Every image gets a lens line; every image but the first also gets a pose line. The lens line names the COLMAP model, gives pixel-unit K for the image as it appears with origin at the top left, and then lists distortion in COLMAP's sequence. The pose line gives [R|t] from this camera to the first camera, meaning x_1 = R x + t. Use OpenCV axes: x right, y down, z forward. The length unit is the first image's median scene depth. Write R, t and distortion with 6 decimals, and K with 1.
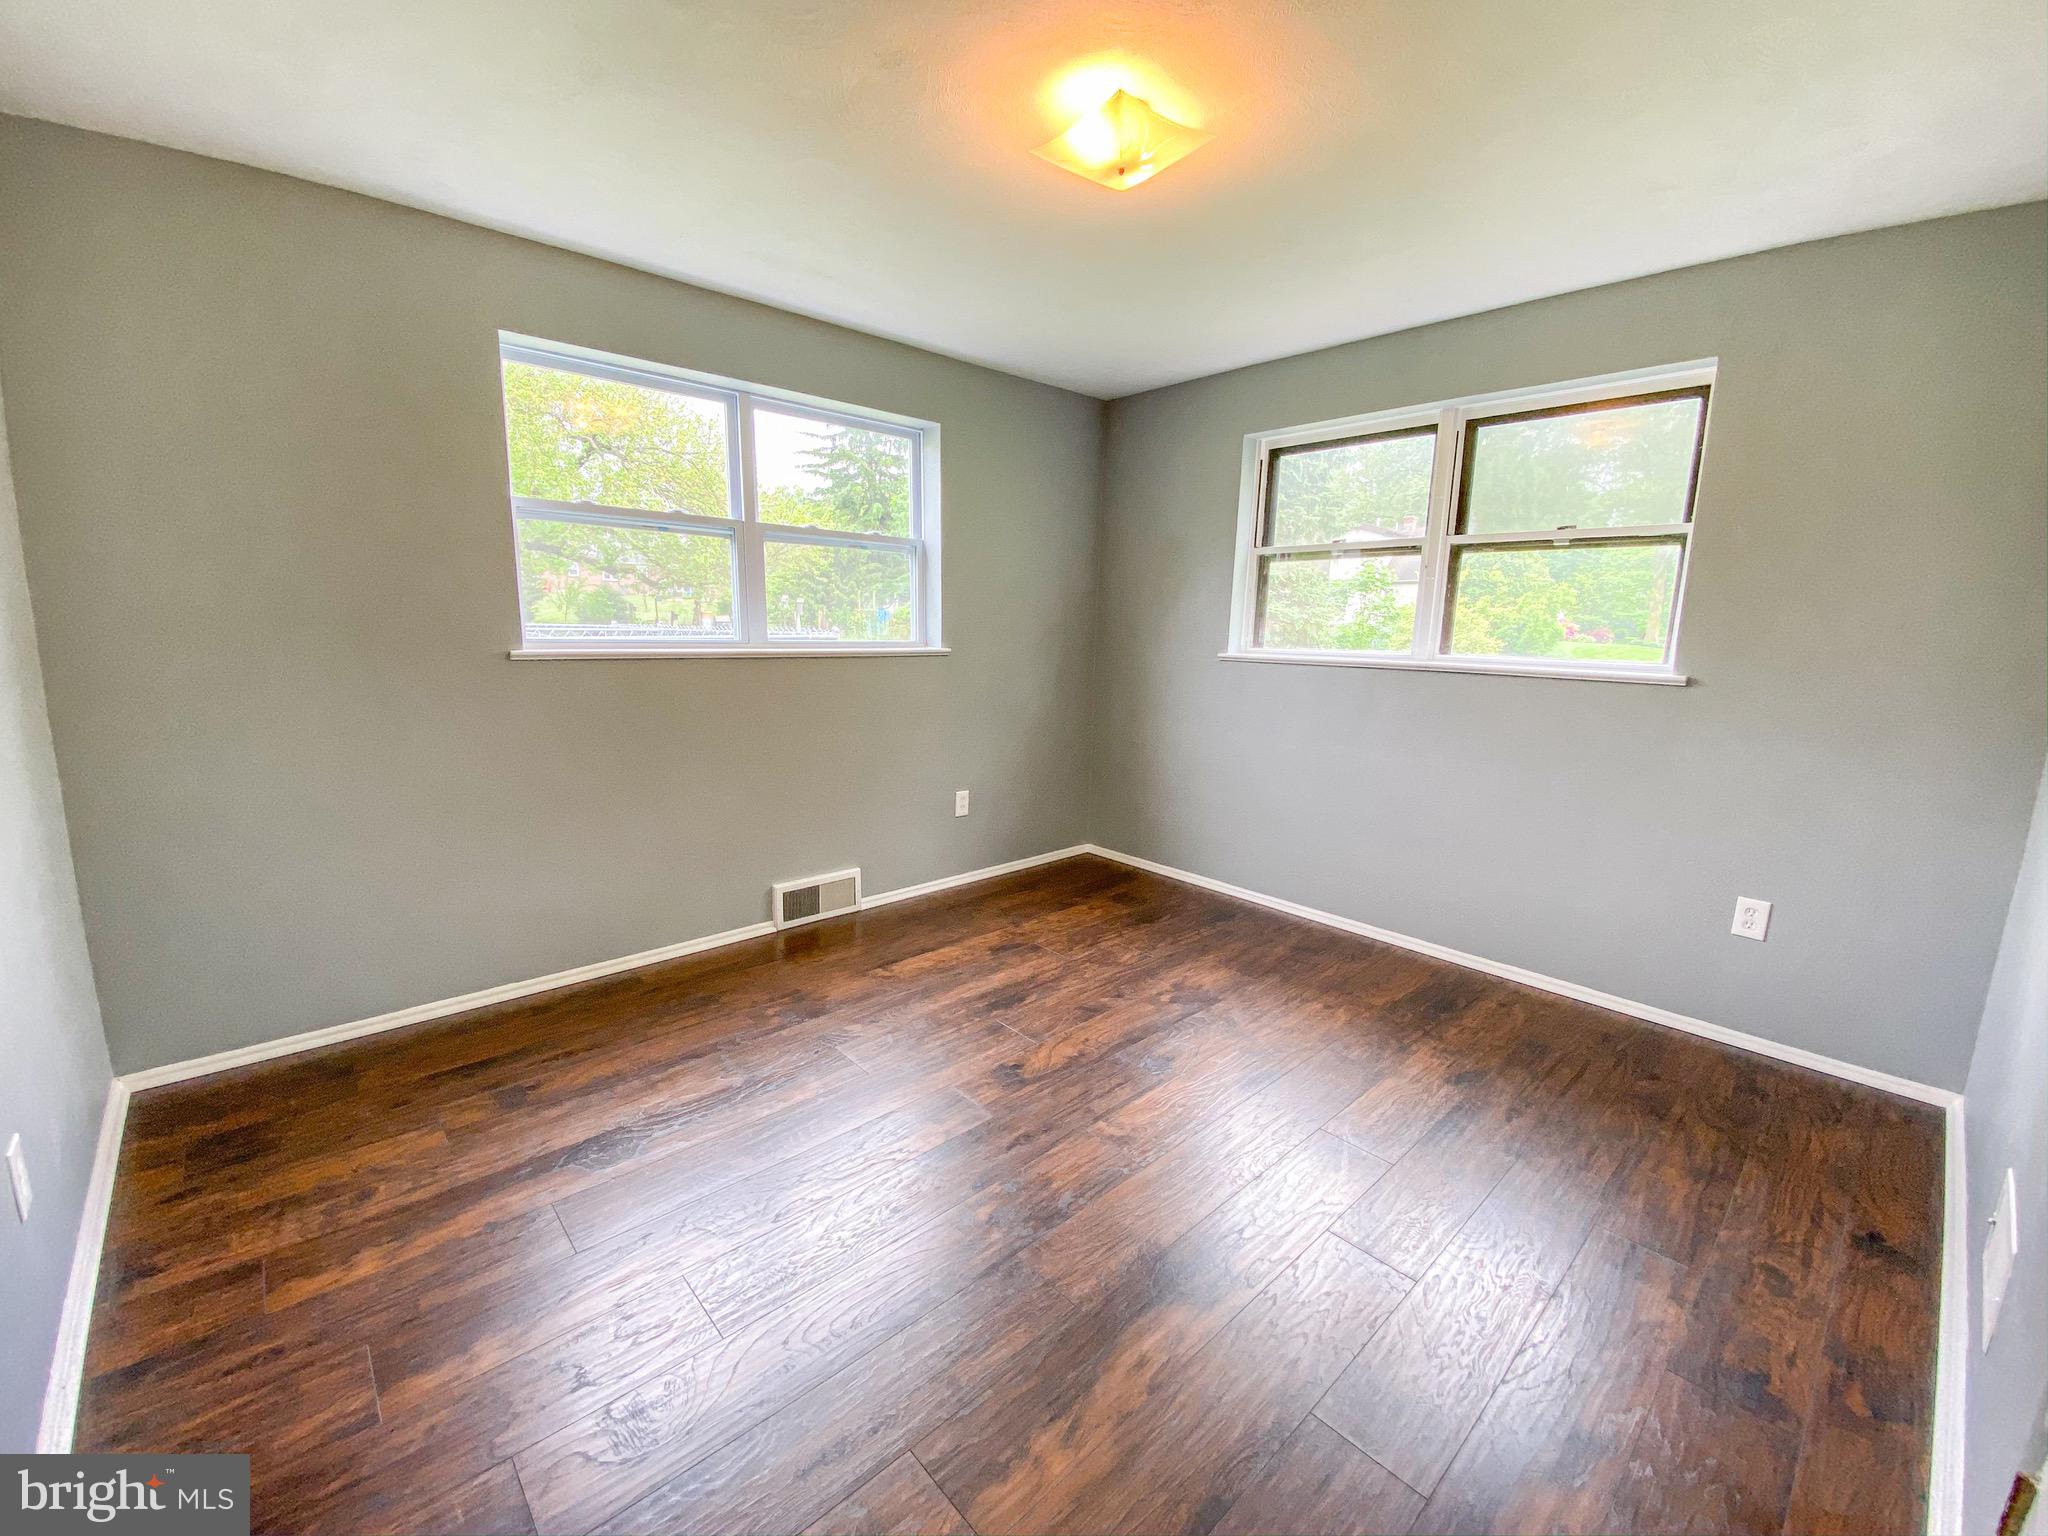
lens RADIAL K [[841.6, 0, 1021.4], [0, 841.6, 768.0], [0, 0, 1]] dist [0.036288, -0.029023]
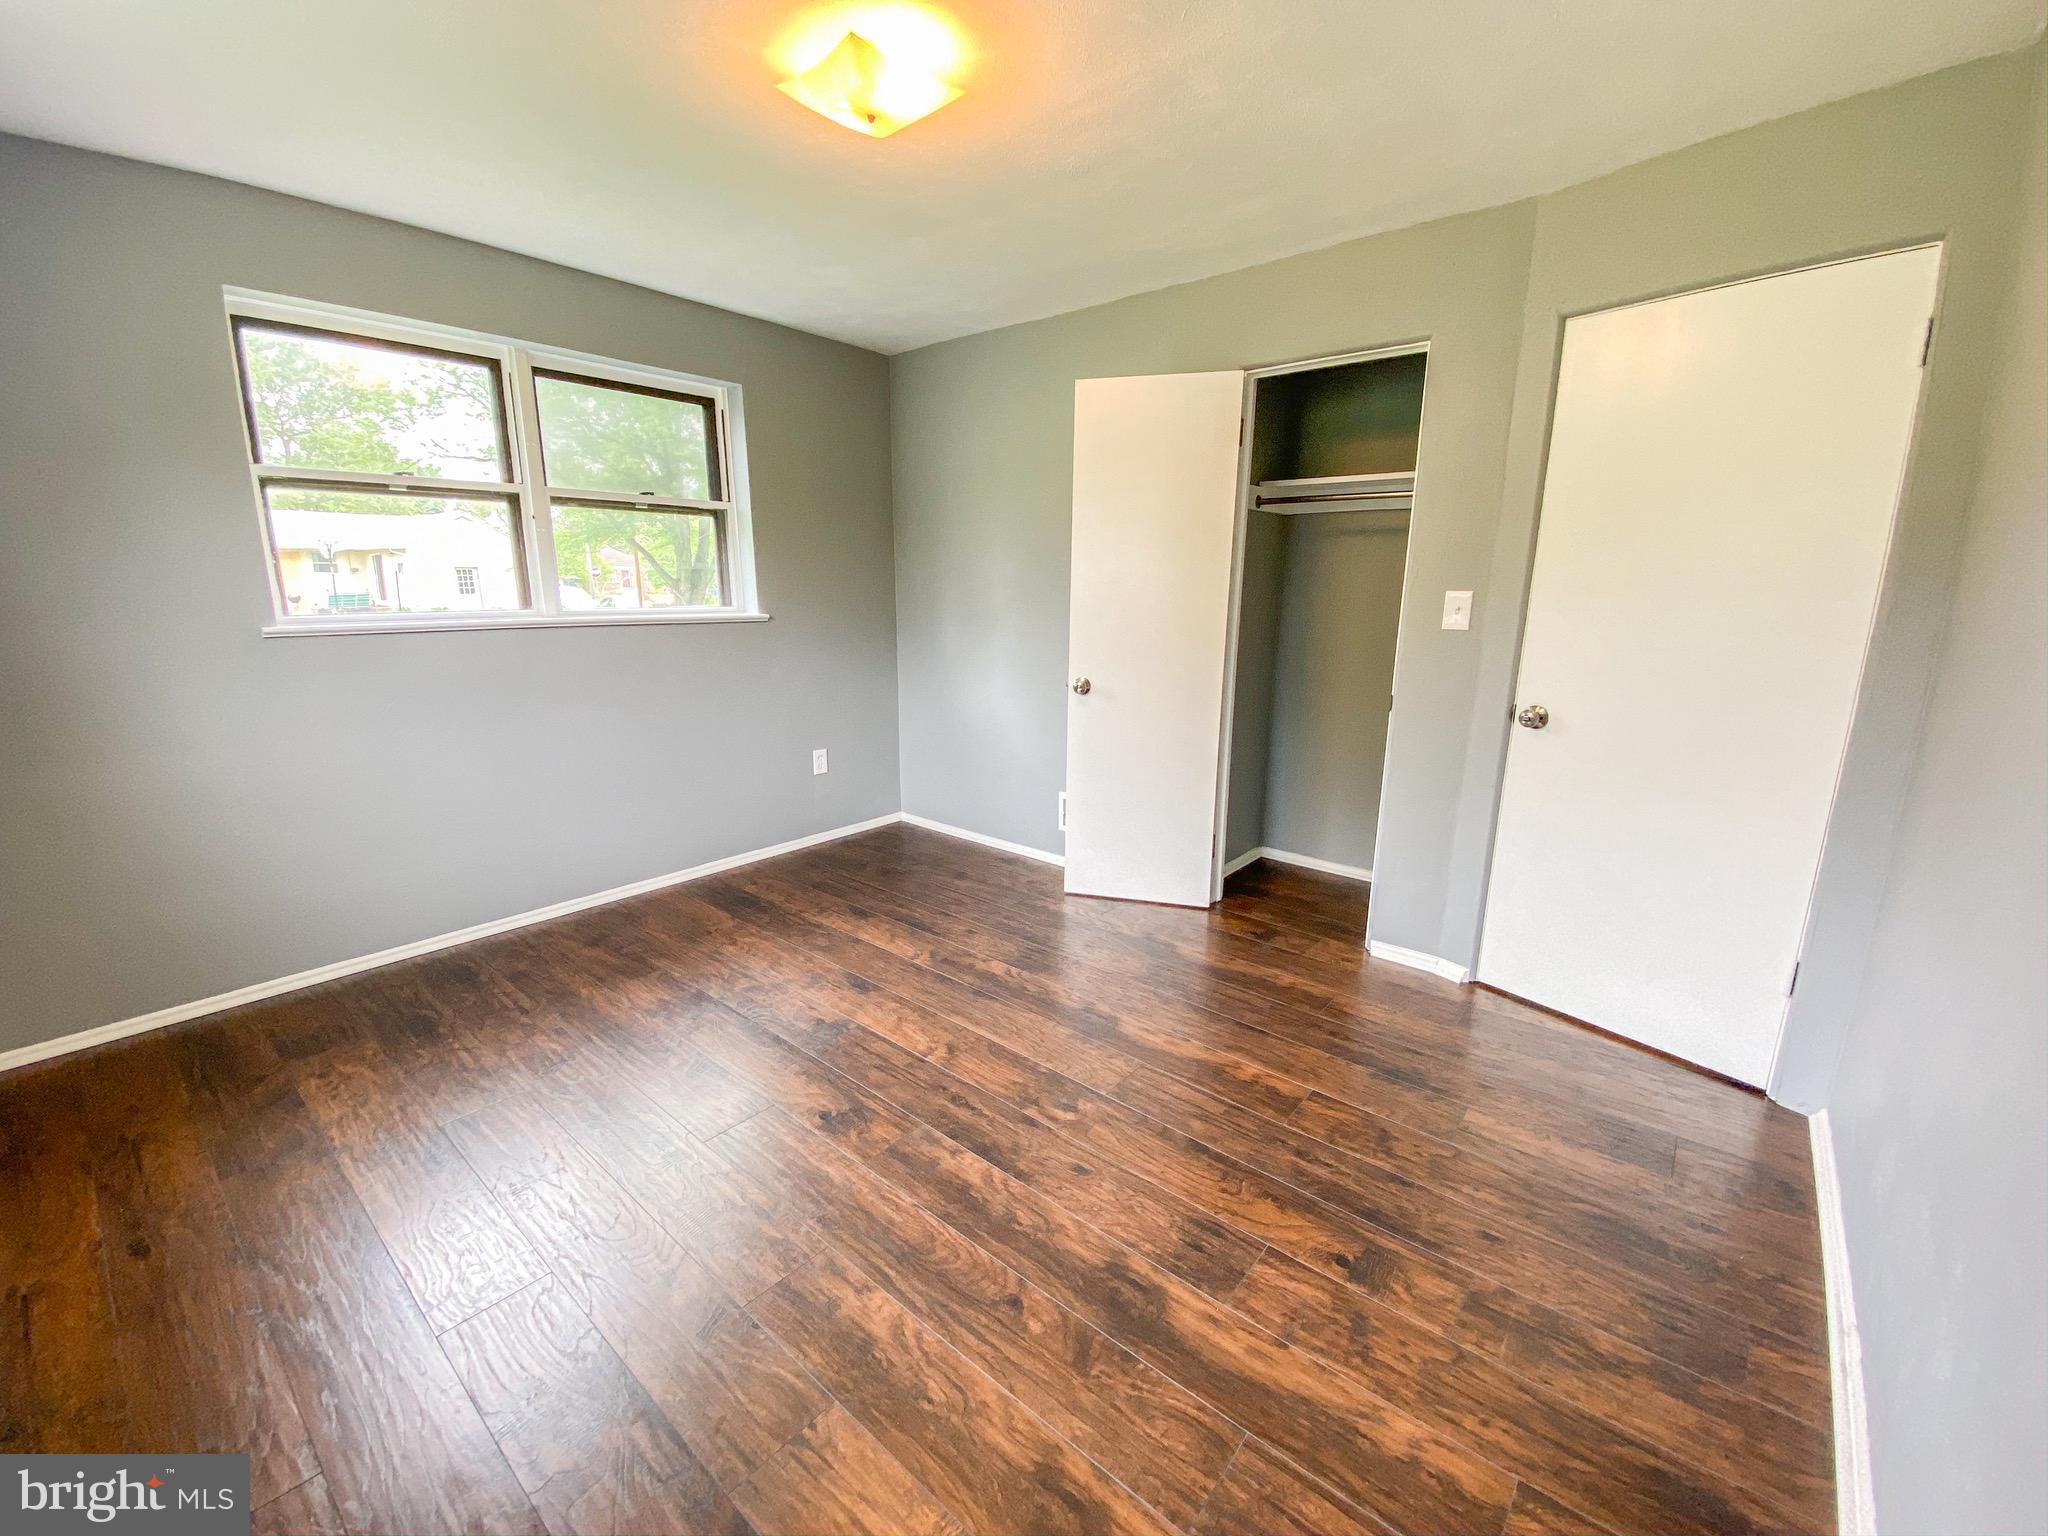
lens RADIAL K [[836.1, 0, 1024.4], [0, 836.1, 771.9], [0, 0, 1]] dist [0.022273, -0.020698]
pose [[-0.149028, -0.239856, 0.959302, -0.657968], [0.164324, 0.950639, 0.263217, -0.143236], [-0.975084, 0.196863, -0.102258, 0.704026]]
